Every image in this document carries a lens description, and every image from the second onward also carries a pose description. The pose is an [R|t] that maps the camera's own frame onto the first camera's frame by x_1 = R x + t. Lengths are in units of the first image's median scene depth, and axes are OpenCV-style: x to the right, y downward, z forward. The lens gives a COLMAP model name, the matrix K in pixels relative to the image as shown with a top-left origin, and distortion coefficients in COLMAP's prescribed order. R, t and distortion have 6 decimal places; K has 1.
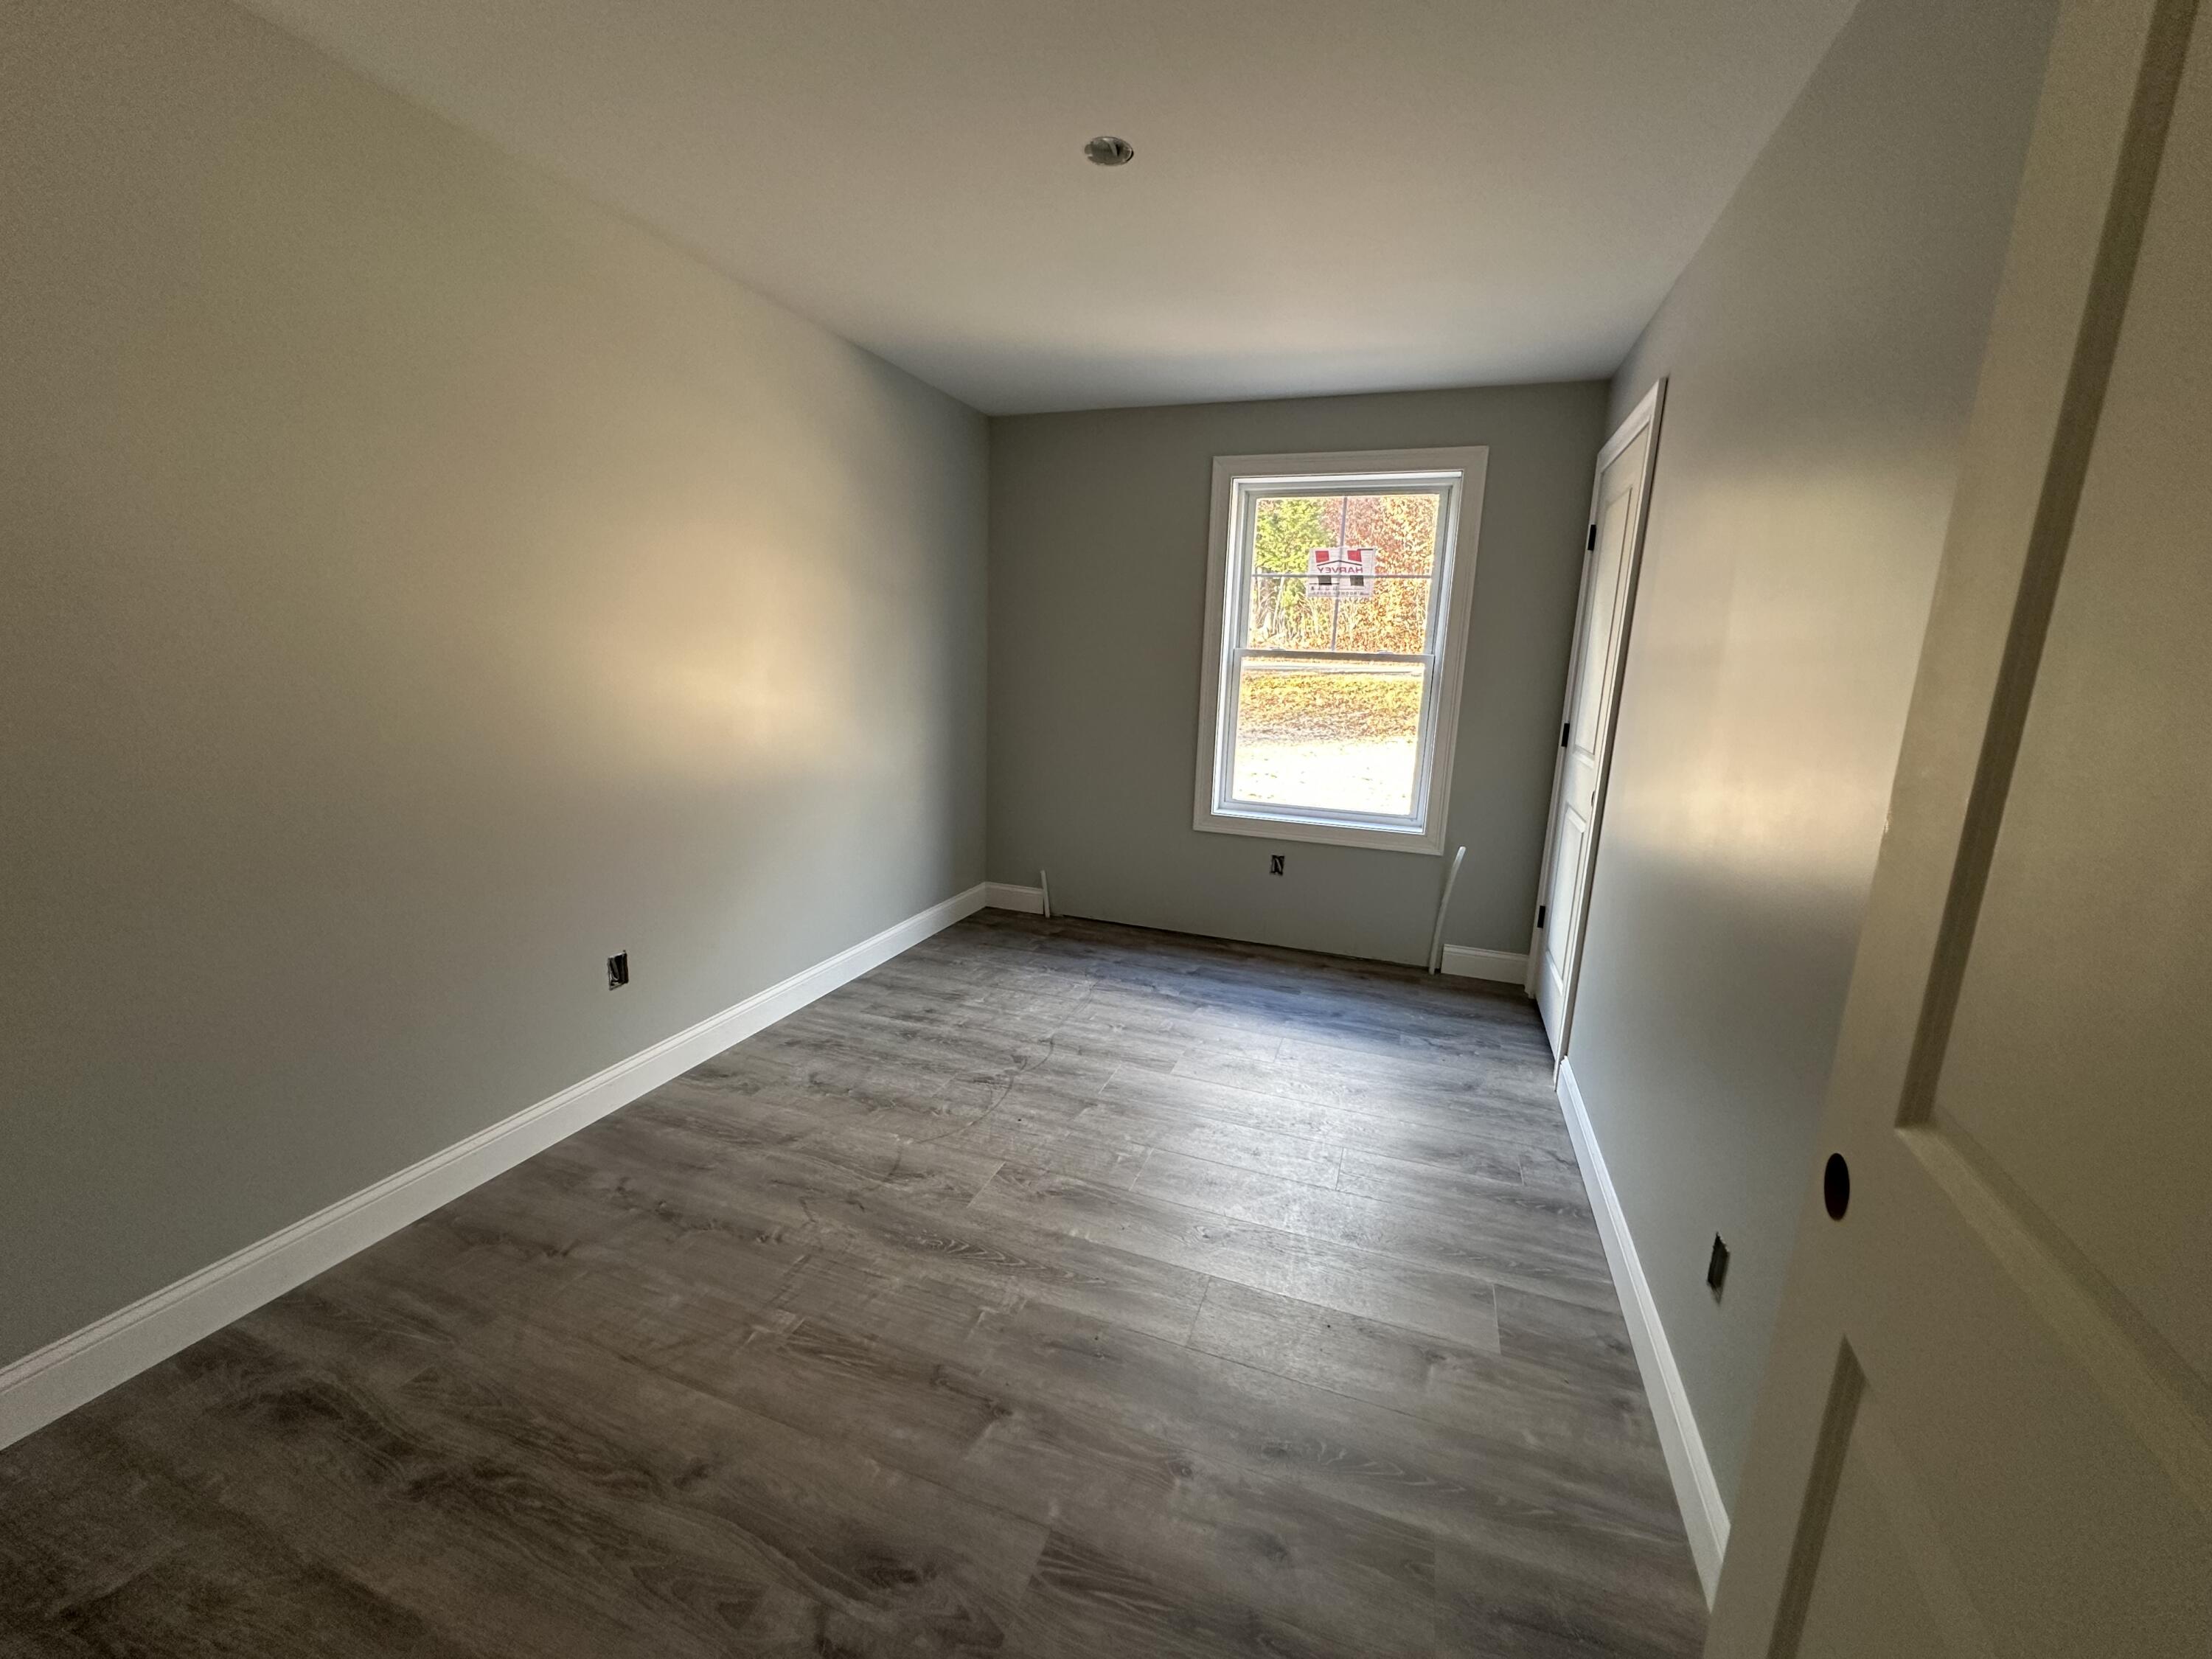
lens RADIAL K [[867.5, 0, 1095.9], [0, 867.5, 795.4], [0, 0, 1]] dist [-0.009013, -0.000381]
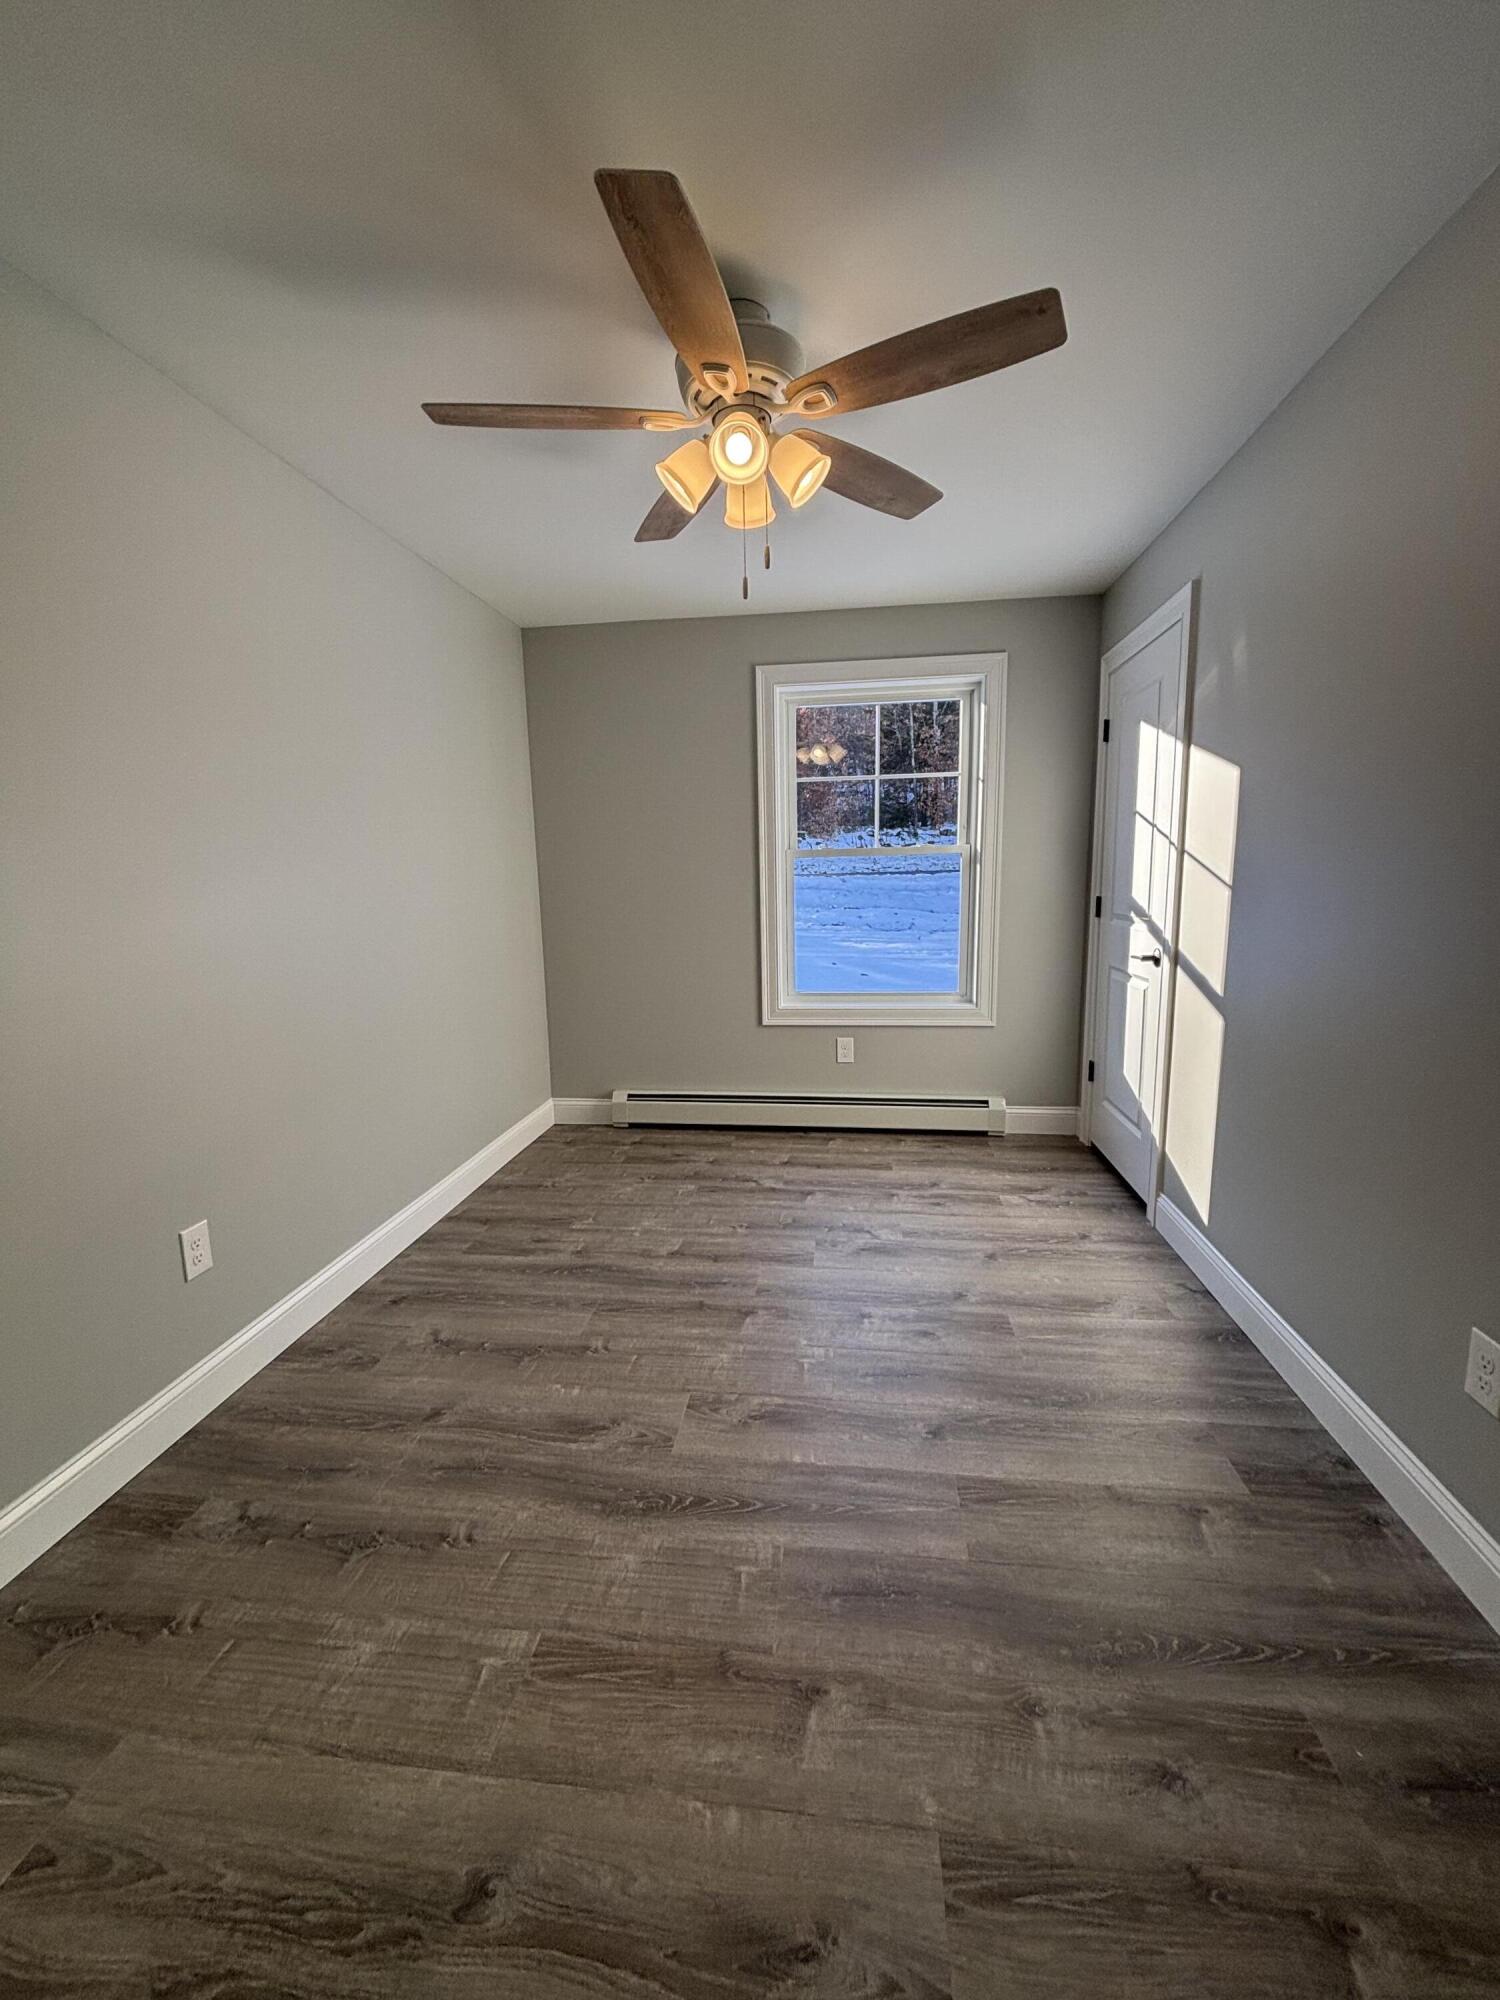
lens RADIAL K [[800.4, 0, 758.3], [0, 800.4, 983.0], [0, 0, 1]] dist [-0.007352, 0.001263]
pose [[0.973271, -0.085906, 0.212987, -0.187939], [0.090755, 0.995787, -0.013075, 0.002794], [-0.210967, 0.032056, 0.976967, 0.138233]]
